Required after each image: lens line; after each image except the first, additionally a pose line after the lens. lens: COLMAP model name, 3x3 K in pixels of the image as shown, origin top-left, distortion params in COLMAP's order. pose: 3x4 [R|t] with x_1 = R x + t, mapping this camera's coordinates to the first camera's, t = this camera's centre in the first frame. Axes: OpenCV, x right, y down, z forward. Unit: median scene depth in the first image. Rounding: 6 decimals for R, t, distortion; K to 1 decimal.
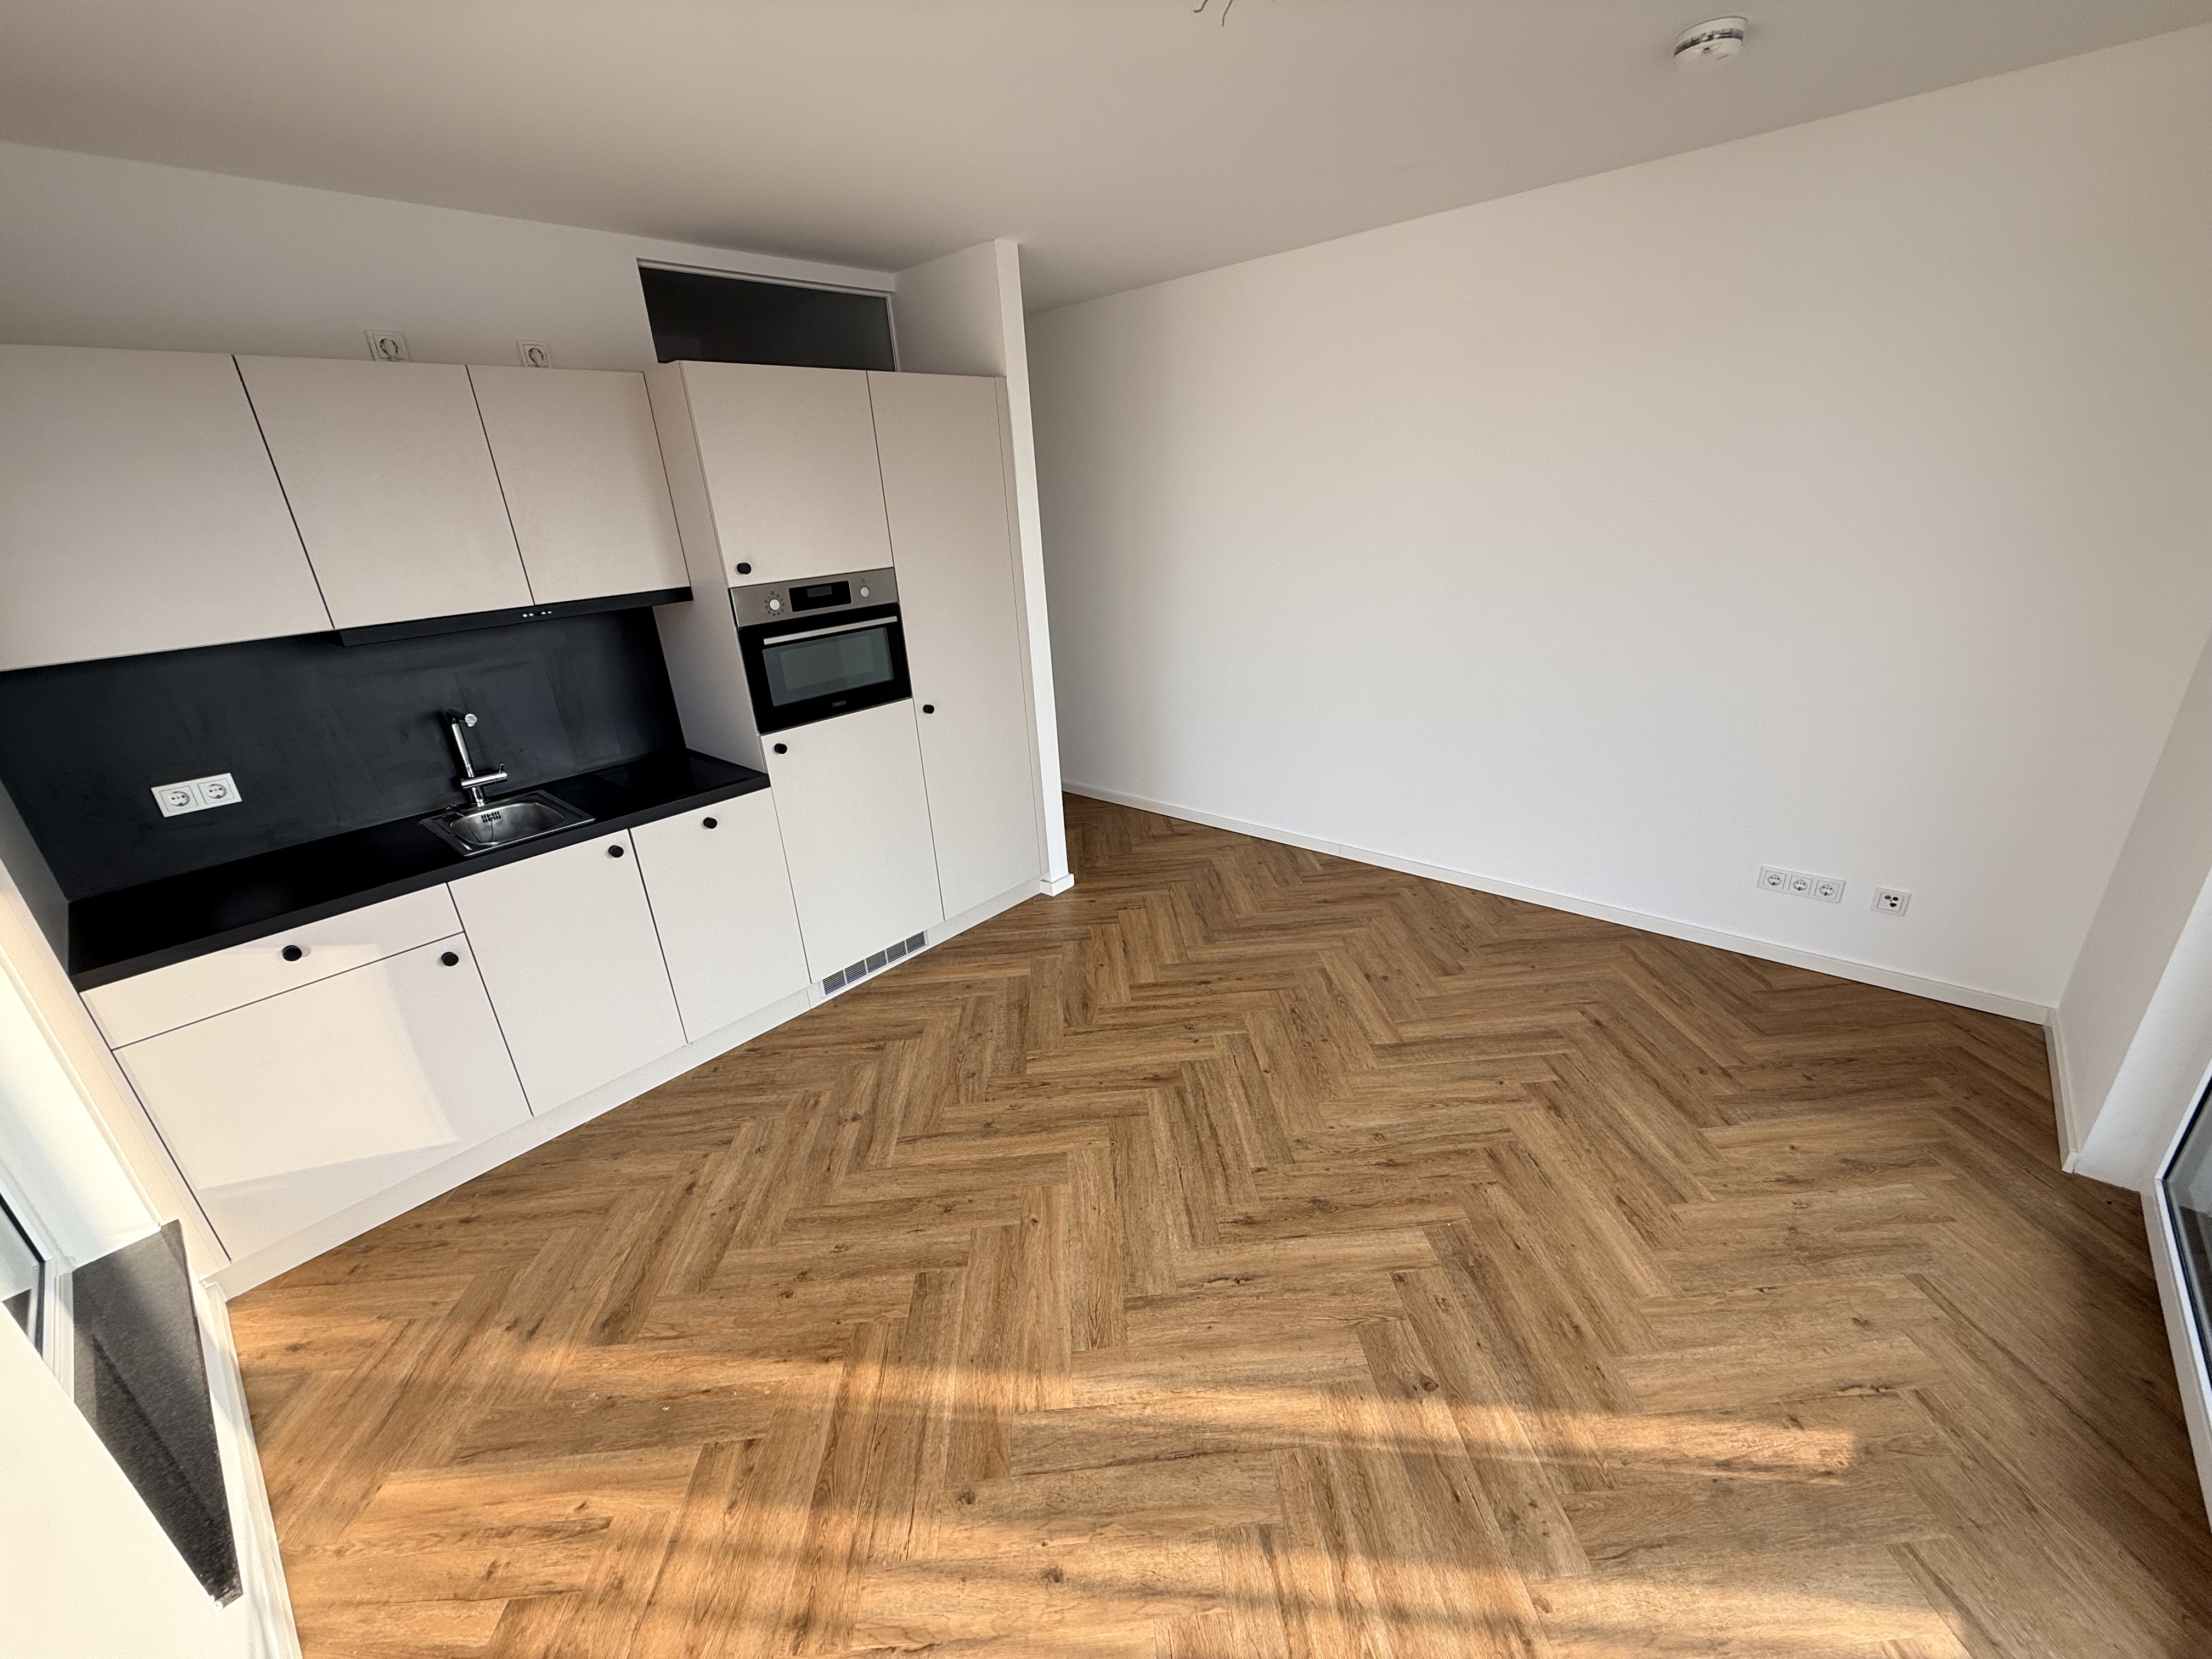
lens RADIAL K [[877.0, 0, 1101.8], [0, 877.0, 833.4], [0, 0, 1]] dist [-0.000397, 0.000075]
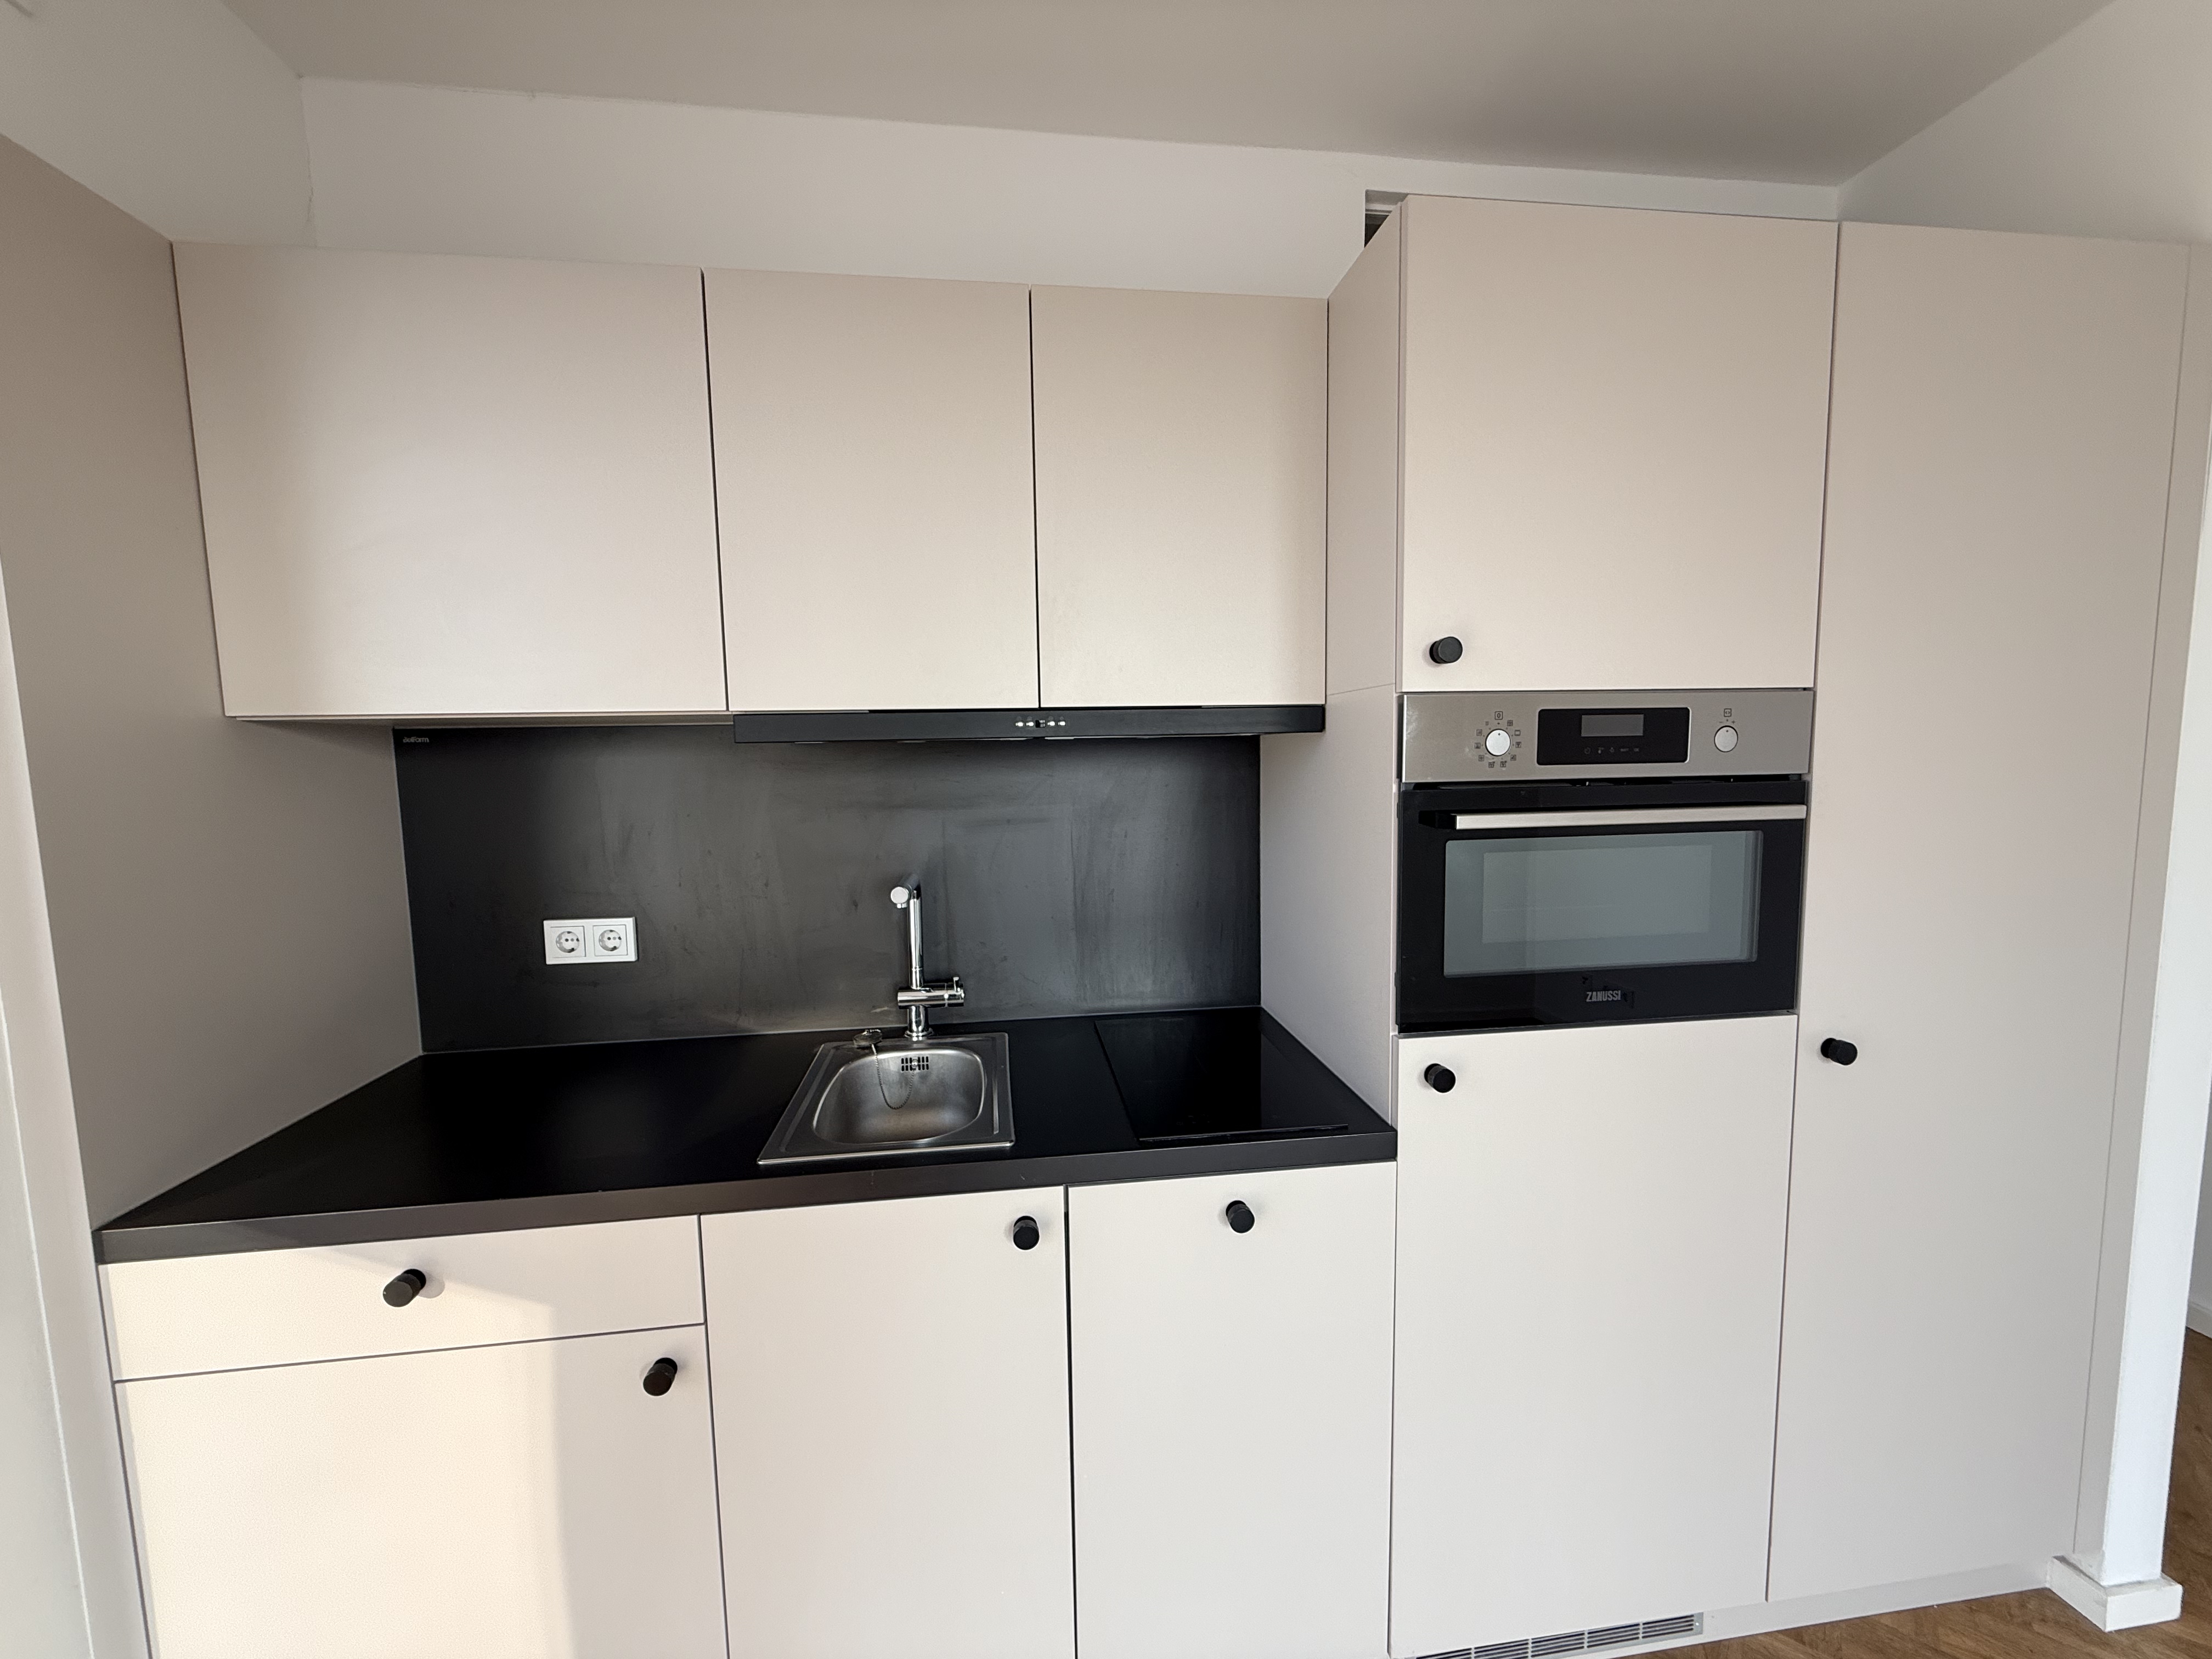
lens RADIAL K [[882.3, 0, 1105.9], [0, 882.3, 831.6], [0, 0, 1]] dist [-0.000177, 0.000089]
pose [[0.755929, 0.102192, -0.646628, -0.263416], [-0.265629, 0.950657, -0.160288, -0.113572], [0.598342, 0.292929, 0.745774, 0.649162]]
